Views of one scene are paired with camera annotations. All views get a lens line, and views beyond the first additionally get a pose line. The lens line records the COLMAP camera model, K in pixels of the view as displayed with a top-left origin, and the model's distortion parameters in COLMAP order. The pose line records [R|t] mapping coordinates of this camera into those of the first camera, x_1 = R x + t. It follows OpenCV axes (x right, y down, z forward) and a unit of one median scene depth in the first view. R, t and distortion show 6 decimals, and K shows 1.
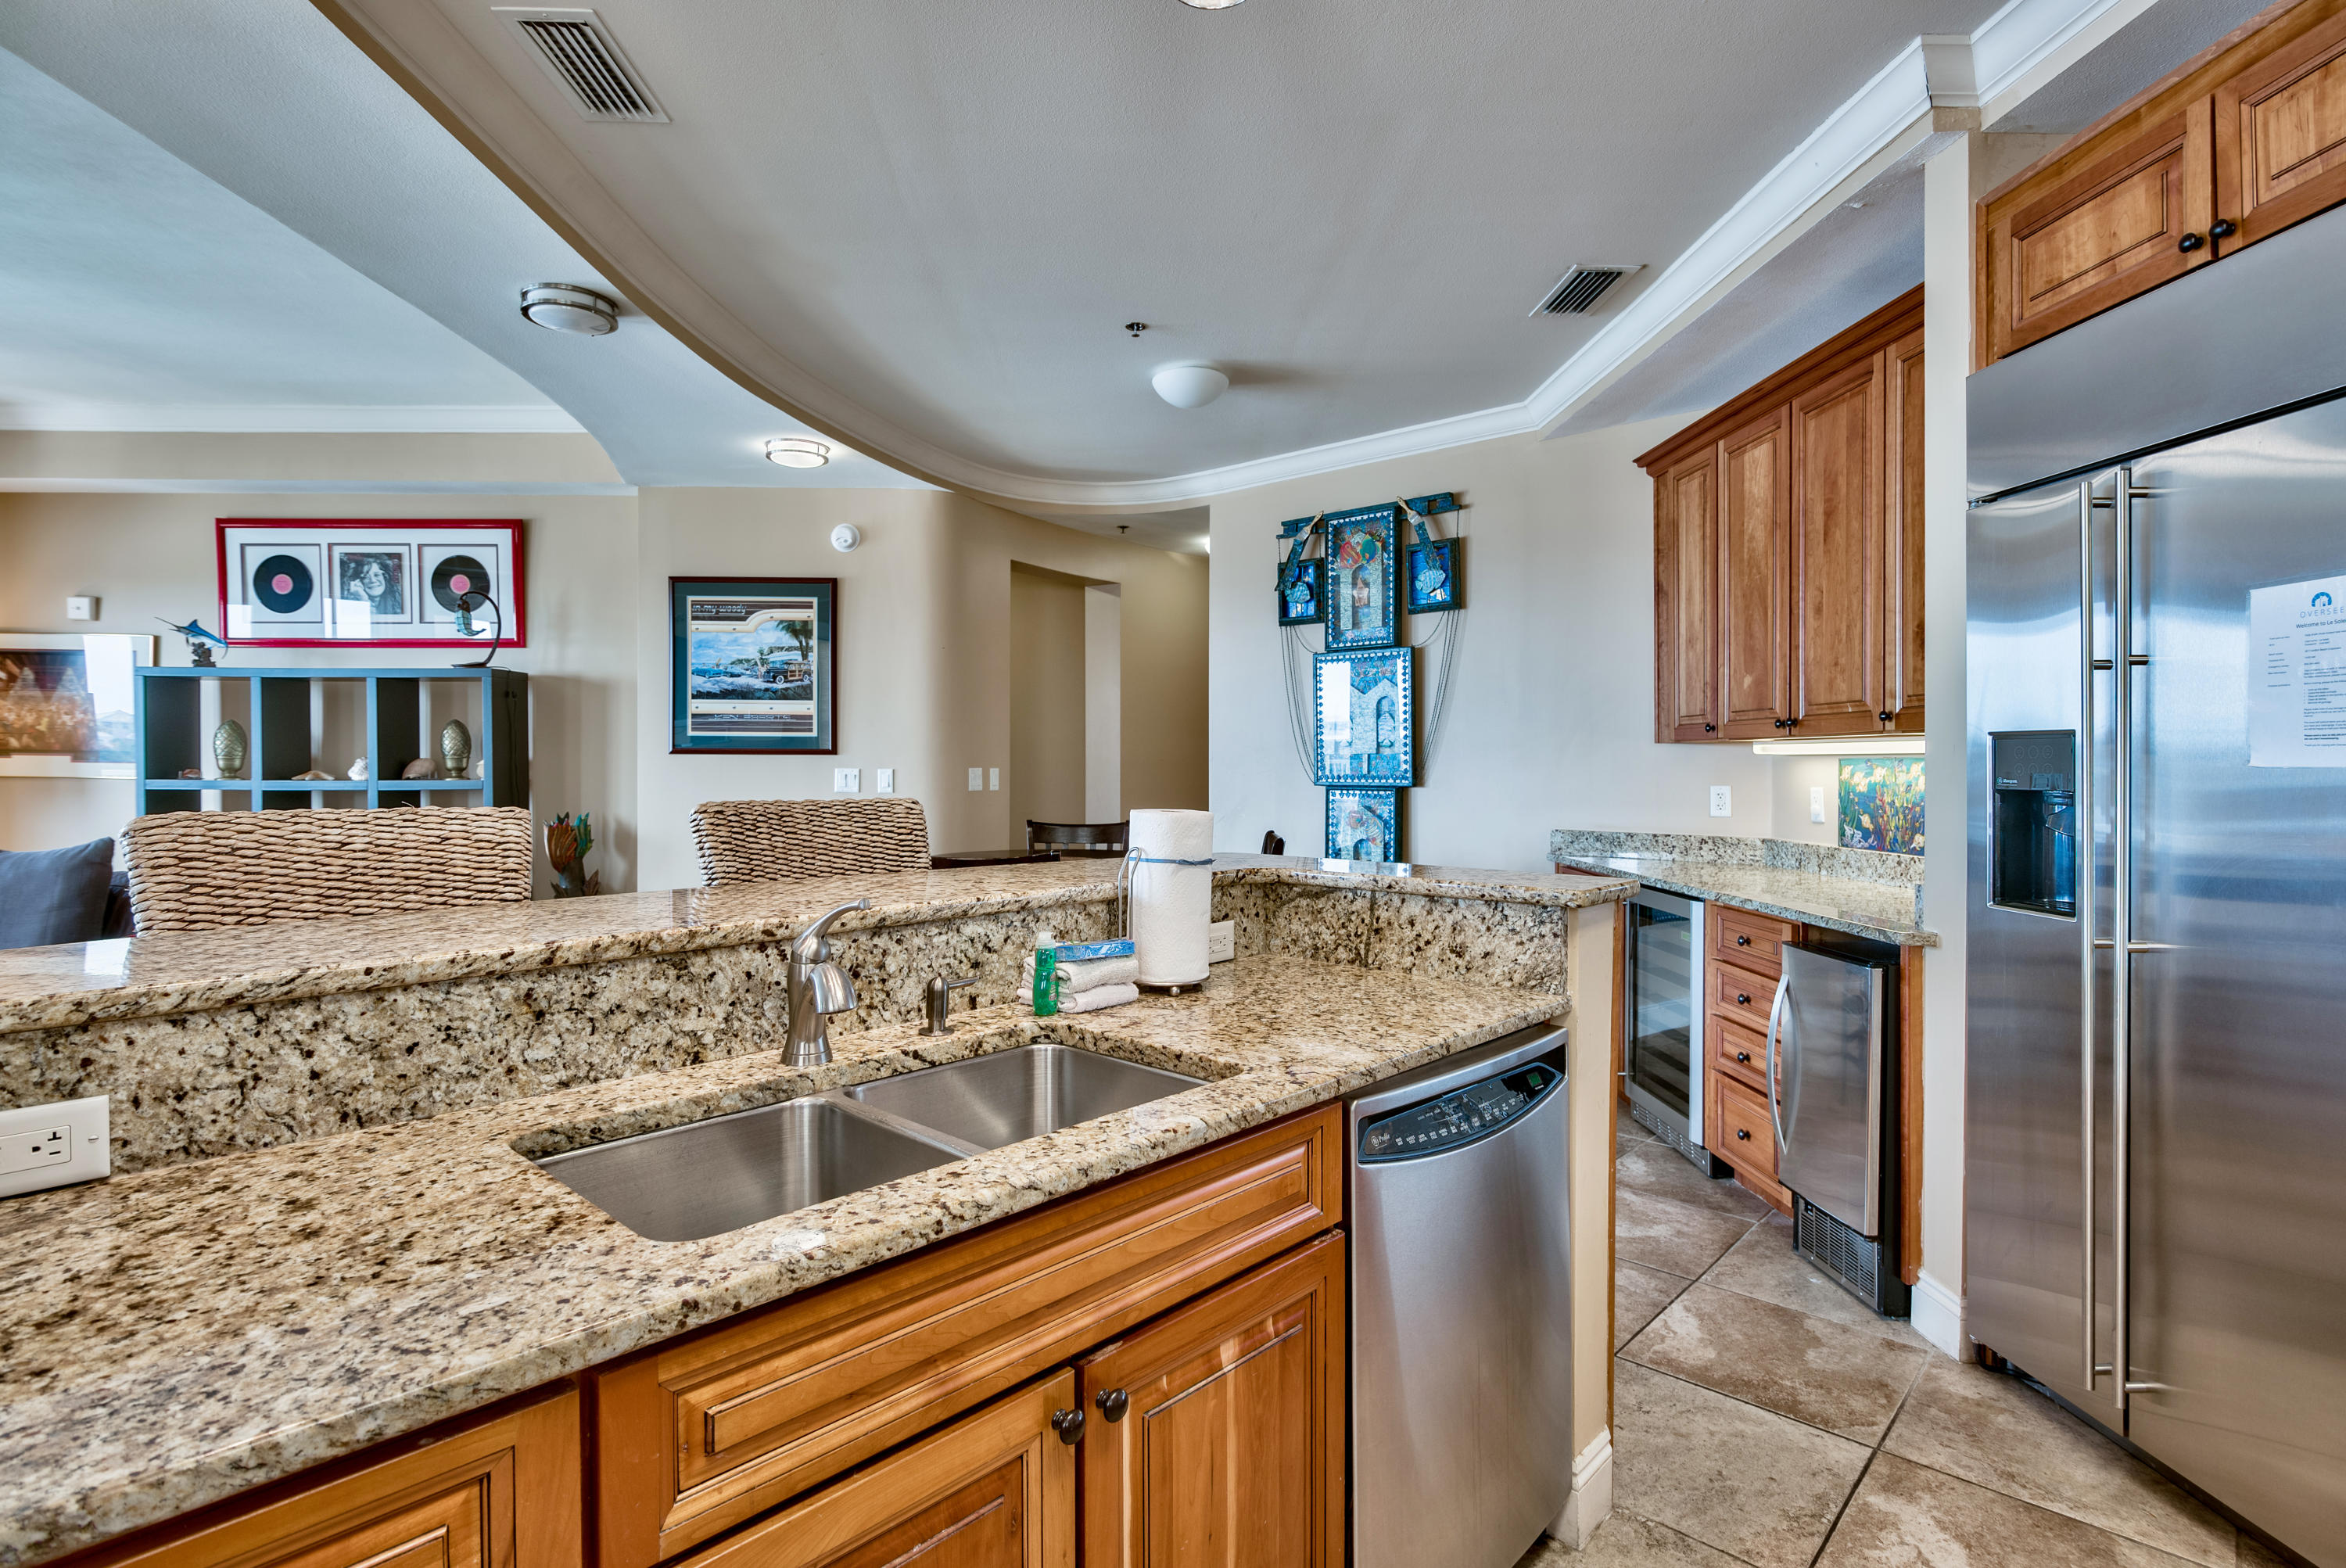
lens RADIAL K [[1151.3, 0, 1168.8], [0, 1151.3, 761.5], [0, 0, 1]] dist [-0.001880, -0.000931]
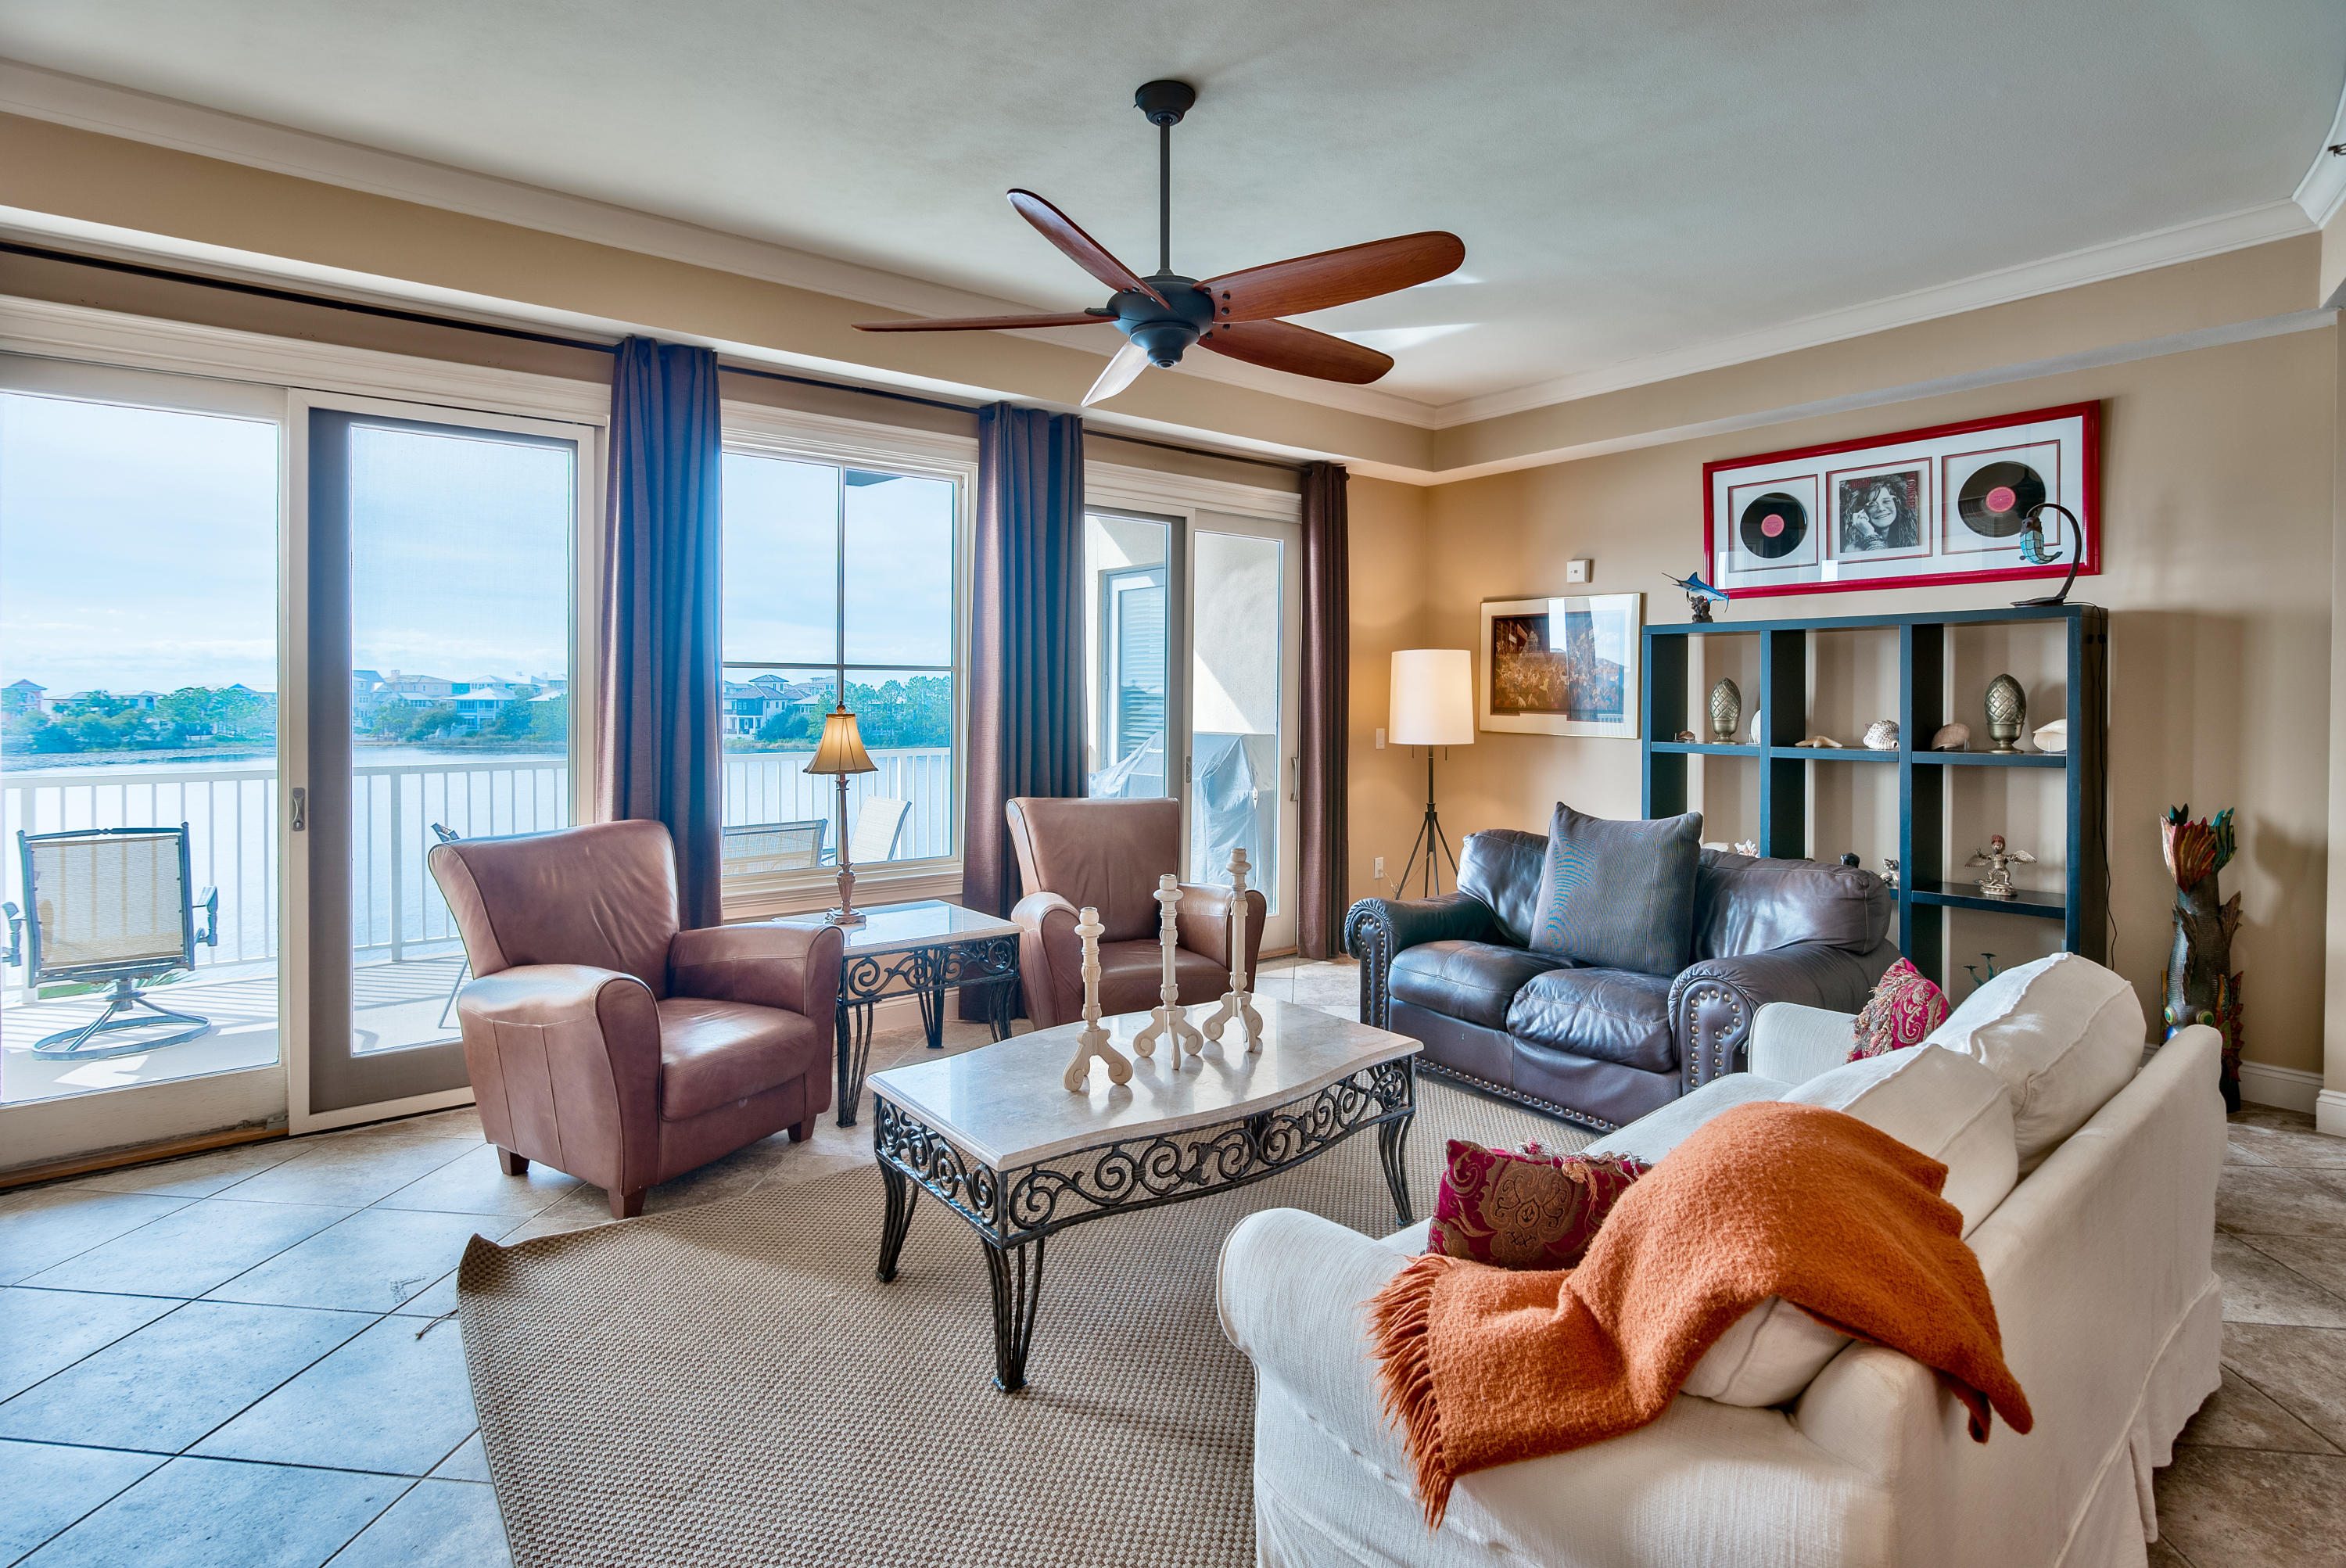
lens RADIAL K [[1151.3, 0, 1180.3], [0, 1151.3, 715.8], [0, 0, 1]] dist [-0.001880, -0.000931]
pose [[0.597944, 0.013678, -0.801421, -0.341312], [-0.004398, 0.999895, 0.013784, -0.017048], [0.801526, -0.004718, 0.597942, 0.095443]]
